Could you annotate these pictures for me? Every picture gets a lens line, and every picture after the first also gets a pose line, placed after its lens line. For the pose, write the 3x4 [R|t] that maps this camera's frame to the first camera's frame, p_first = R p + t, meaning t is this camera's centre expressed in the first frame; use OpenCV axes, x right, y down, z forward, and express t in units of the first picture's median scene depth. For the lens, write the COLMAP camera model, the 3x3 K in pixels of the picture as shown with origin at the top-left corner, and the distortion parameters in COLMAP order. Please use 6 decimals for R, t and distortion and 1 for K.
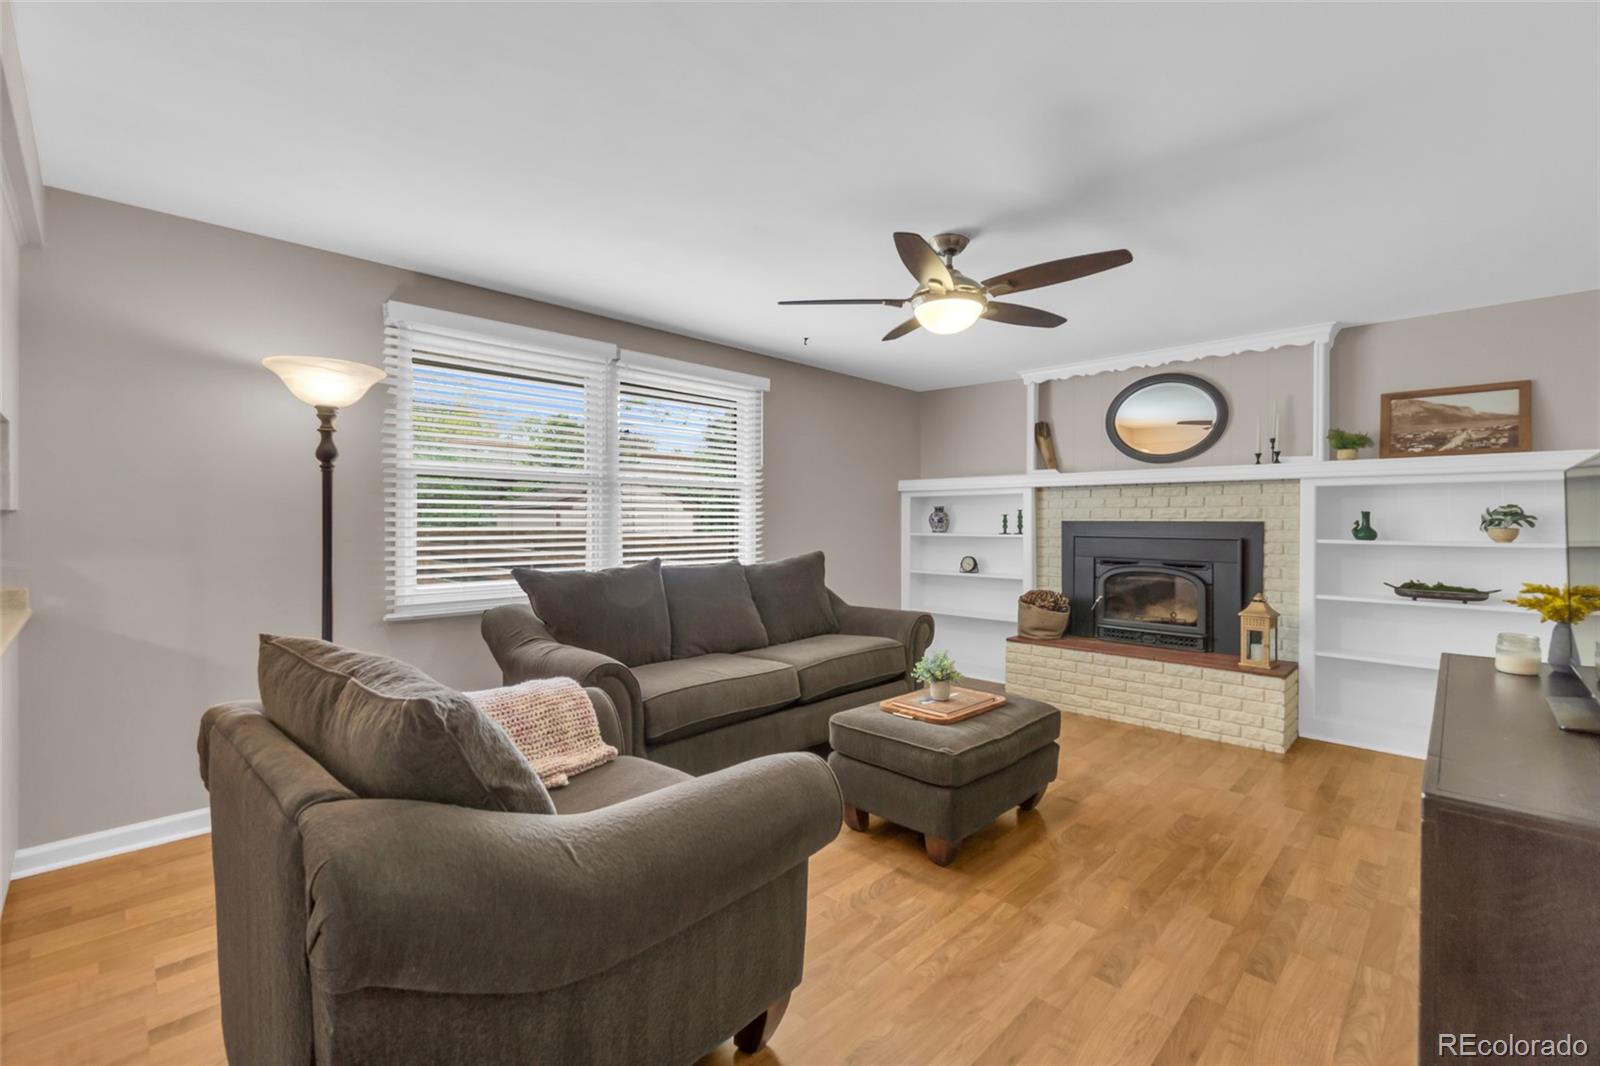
lens RADIAL K [[684.4, 0, 796.7], [0, 684.4, 525.0], [0, 0, 1]] dist [-0.012434, -0.000165]
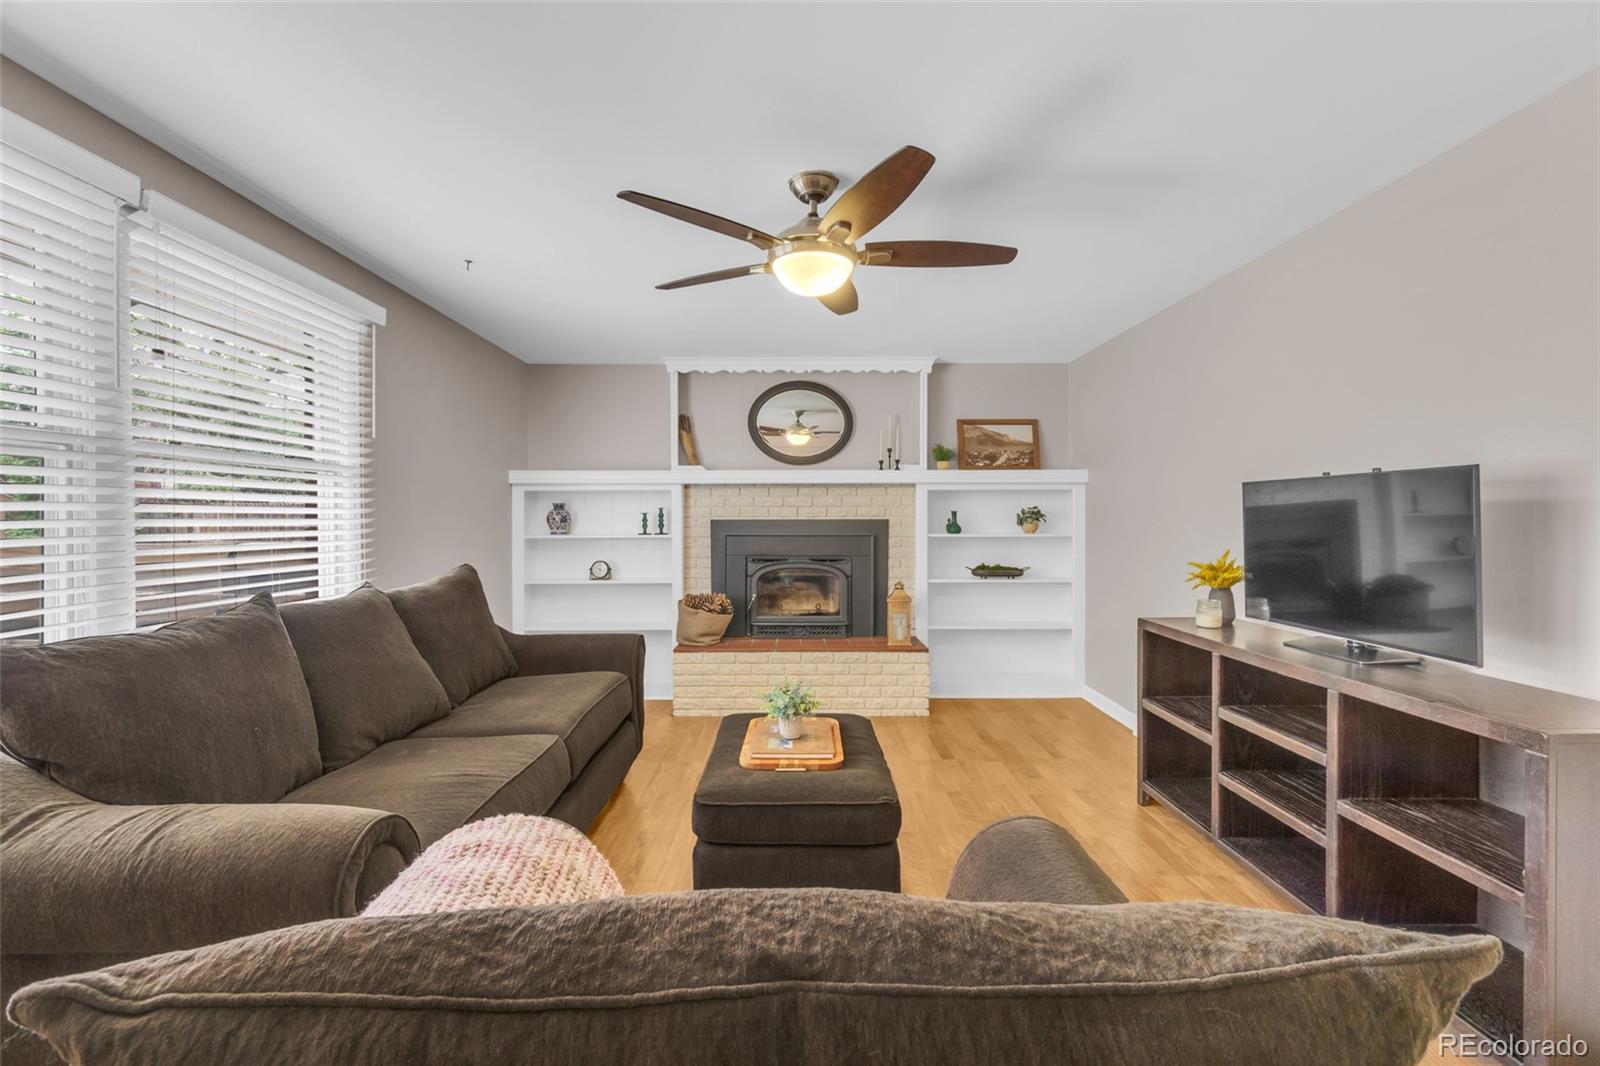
lens RADIAL K [[684.4, 0, 795.3], [0, 684.4, 522.1], [0, 0, 1]] dist [-0.012434, -0.000165]
pose [[0.708935, -0.008172, 0.705227, -0.254823], [0.009403, 0.999954, 0.002136, -0.004396], [-0.705211, 0.005117, 0.708979, 0.284696]]
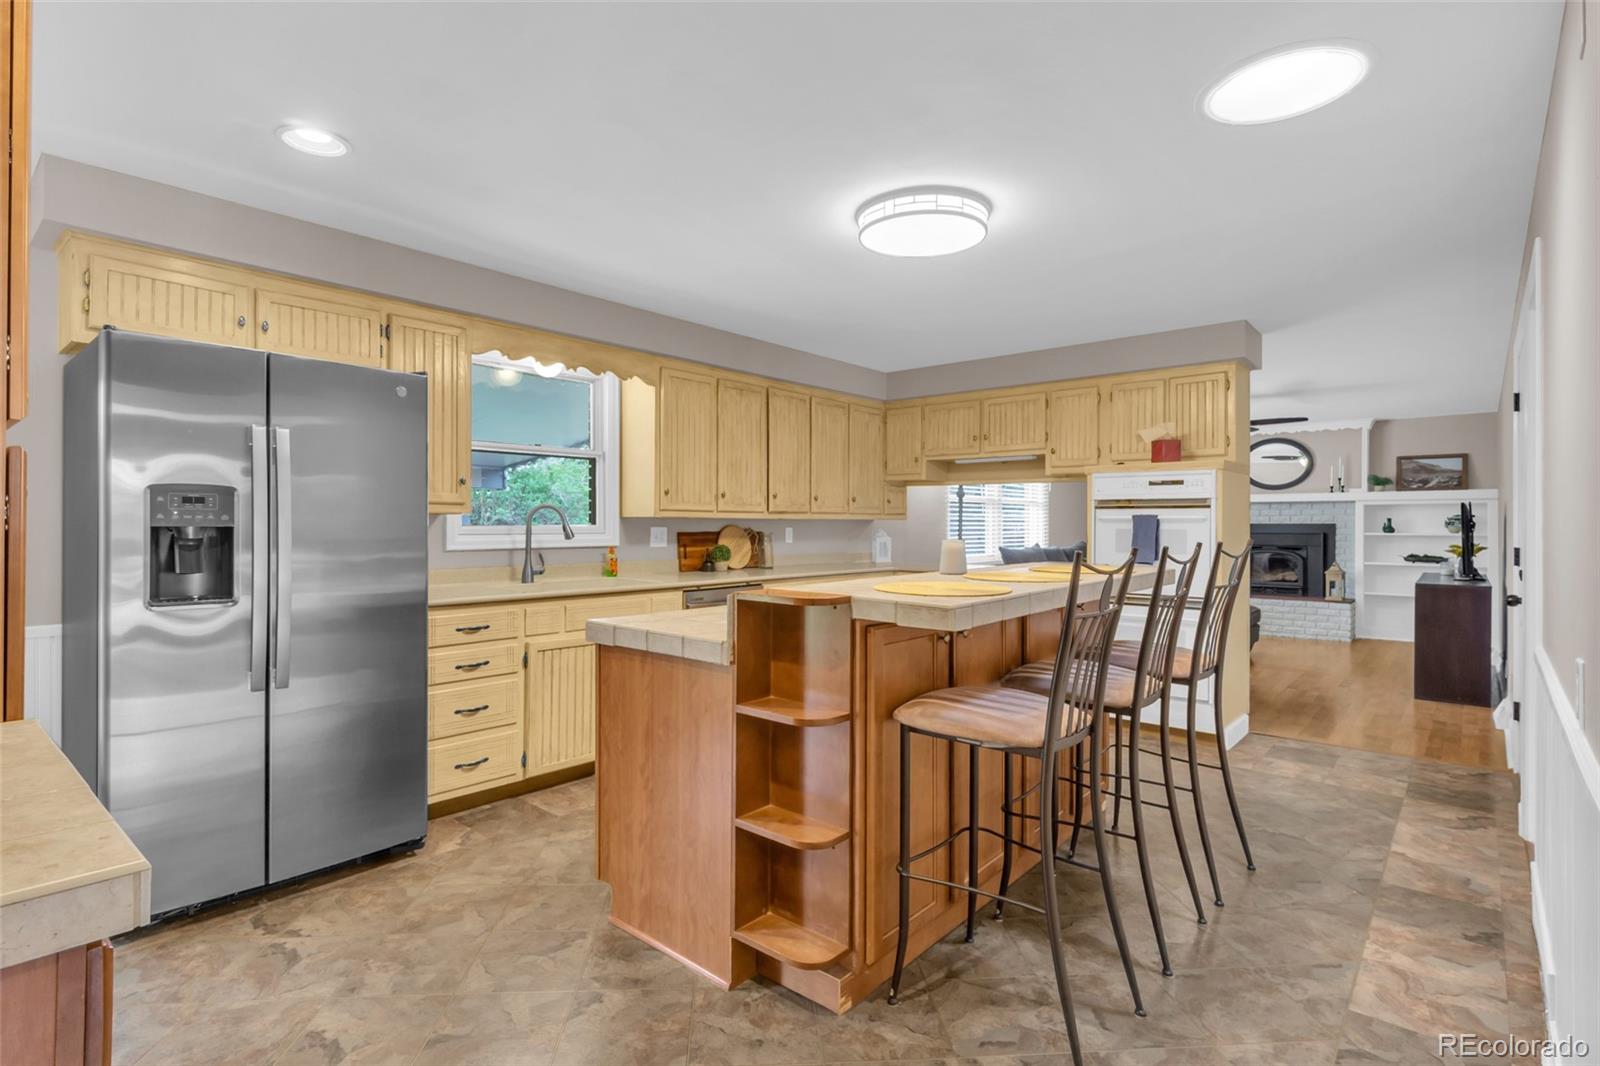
lens RADIAL K [[788.1, 0, 799.1], [0, 788.1, 528.5], [0, 0, 1]] dist [0.000374, -0.000222]
pose [[0.997891, -0.003117, 0.064830, -0.915362], [0.003414, 0.999984, -0.004482, 0.012575], [-0.064815, 0.004694, 0.997886, -1.052569]]
